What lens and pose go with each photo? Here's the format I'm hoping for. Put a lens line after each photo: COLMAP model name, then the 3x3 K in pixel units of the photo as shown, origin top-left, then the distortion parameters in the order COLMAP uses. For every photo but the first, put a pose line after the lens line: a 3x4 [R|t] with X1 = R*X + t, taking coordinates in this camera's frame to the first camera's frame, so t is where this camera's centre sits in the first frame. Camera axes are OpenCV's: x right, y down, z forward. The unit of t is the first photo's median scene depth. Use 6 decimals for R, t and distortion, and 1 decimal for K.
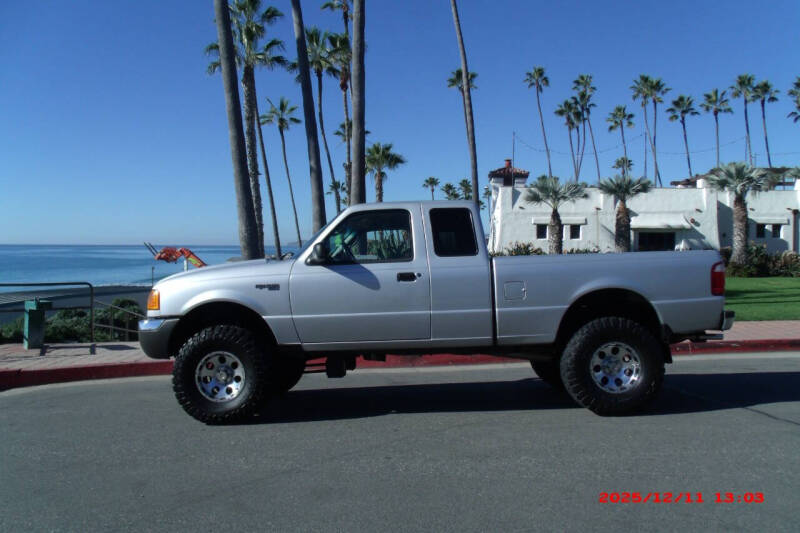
lens RADIAL K [[636.4, 0, 402.0], [0, 636.4, 264.9], [0, 0, 1]] dist [-0.043102, 0.009266]
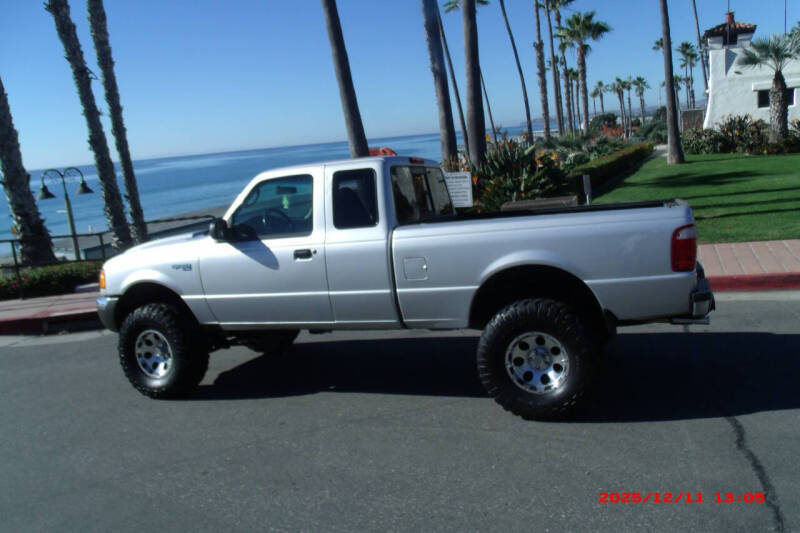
lens RADIAL K [[636.4, 0, 405.3], [0, 636.4, 263.9], [0, 0, 1]] dist [-0.043102, 0.009266]
pose [[0.933499, -0.015549, -0.358243, 0.068986], [0.080971, 0.982396, 0.168352, -0.016012], [0.349319, -0.186164, 0.918324, 0.033336]]
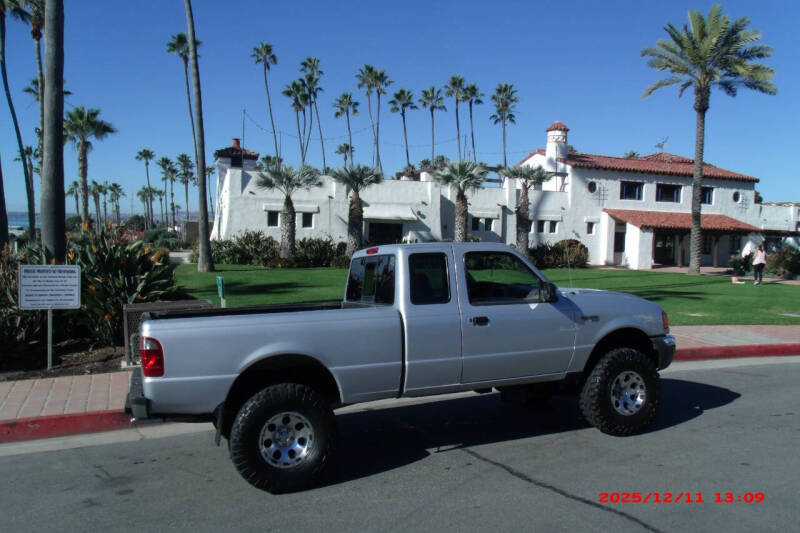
lens RADIAL K [[636.4, 0, 403.1], [0, 636.4, 267.0], [0, 0, 1]] dist [-0.043102, 0.009266]
pose [[0.906695, -0.000859, 0.421787, -0.002670], [-0.014266, 0.999363, 0.032701, -0.014550], [-0.421546, -0.035667, 0.906105, 0.060275]]
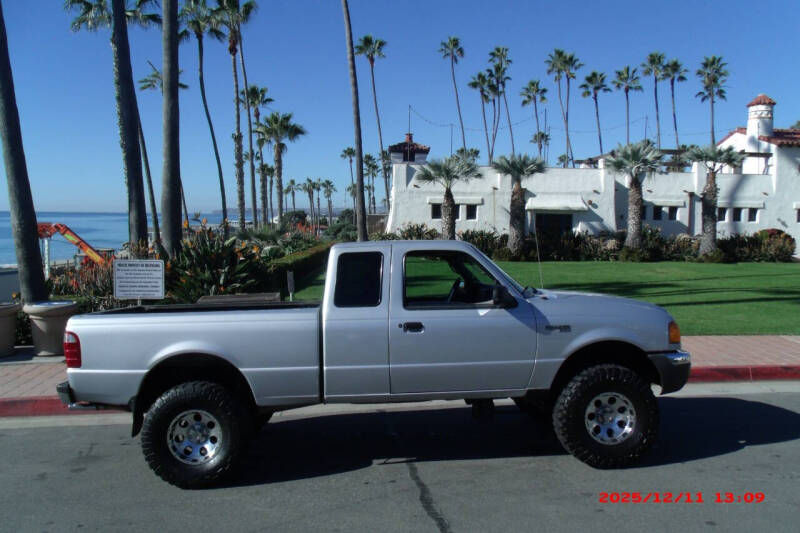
lens RADIAL K [[636.4, 0, 402.1], [0, 636.4, 266.2], [0, 0, 1]] dist [-0.043102, 0.009266]
pose [[0.993767, 0.001633, 0.111469, 0.060672], [-0.007170, 0.998759, 0.049289, -0.017037], [-0.111250, -0.049781, 0.992545, 0.052674]]
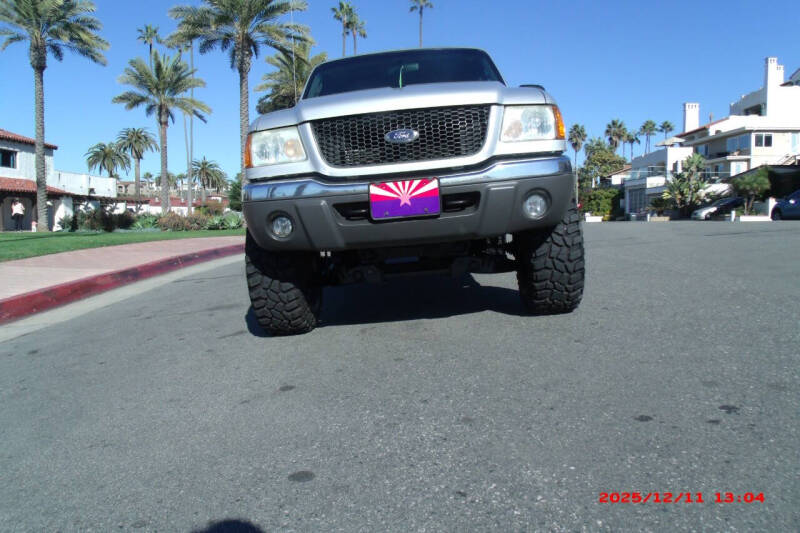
lens RADIAL K [[636.4, 0, 402.2], [0, 636.4, 267.1], [0, 0, 1]] dist [-0.043102, 0.009266]
pose [[0.016039, -0.068560, 0.997518, -0.148151], [0.023809, 0.997390, 0.068168, 0.021892], [-0.999588, 0.022657, 0.017629, 0.172806]]
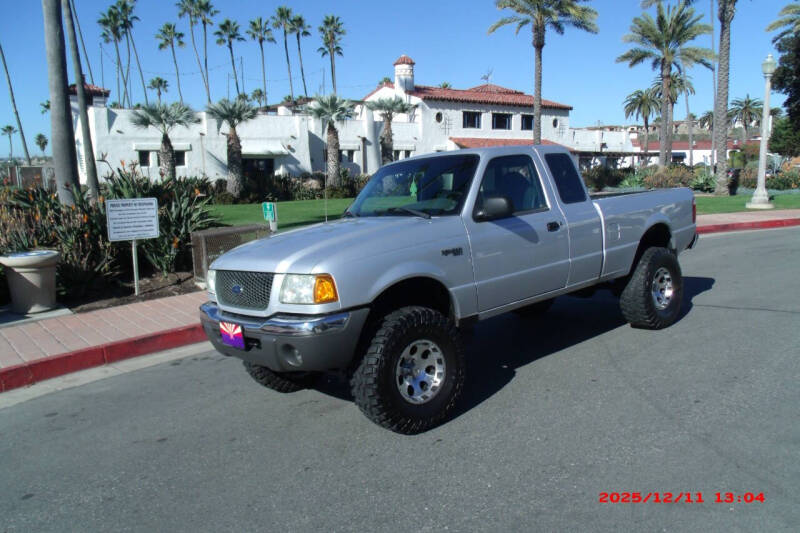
lens RADIAL K [[636.4, 0, 405.2], [0, 636.4, 265.1], [0, 0, 1]] dist [-0.043102, 0.009266]
pose [[0.740321, -0.116664, 0.662053, -0.119881], [0.035898, 0.990282, 0.134362, -0.009172], [-0.671294, -0.075705, 0.737315, 0.064681]]
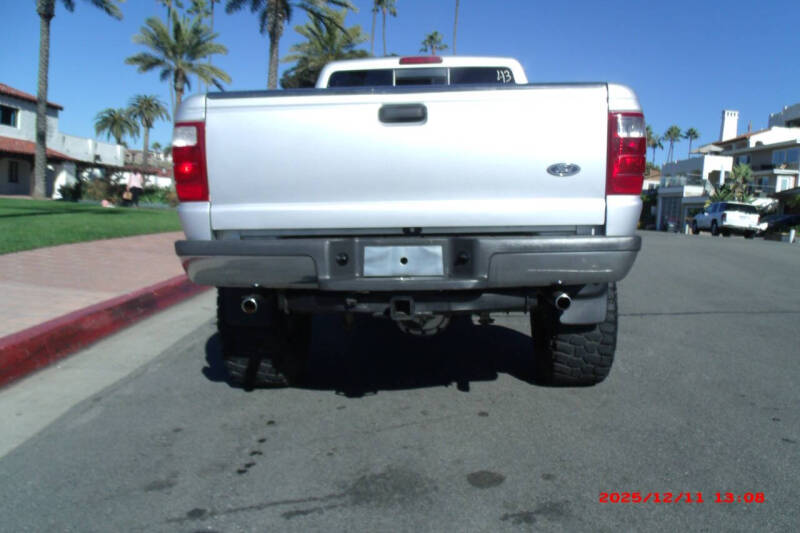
lens RADIAL K [[636.4, 0, 405.7], [0, 636.4, 269.5], [0, 0, 1]] dist [-0.043102, 0.009266]
pose [[0.018350, -0.089232, 0.995842, -0.058916], [-0.047516, 0.994806, 0.090015, 0.014792], [-0.998702, -0.048970, 0.014015, 0.215375]]
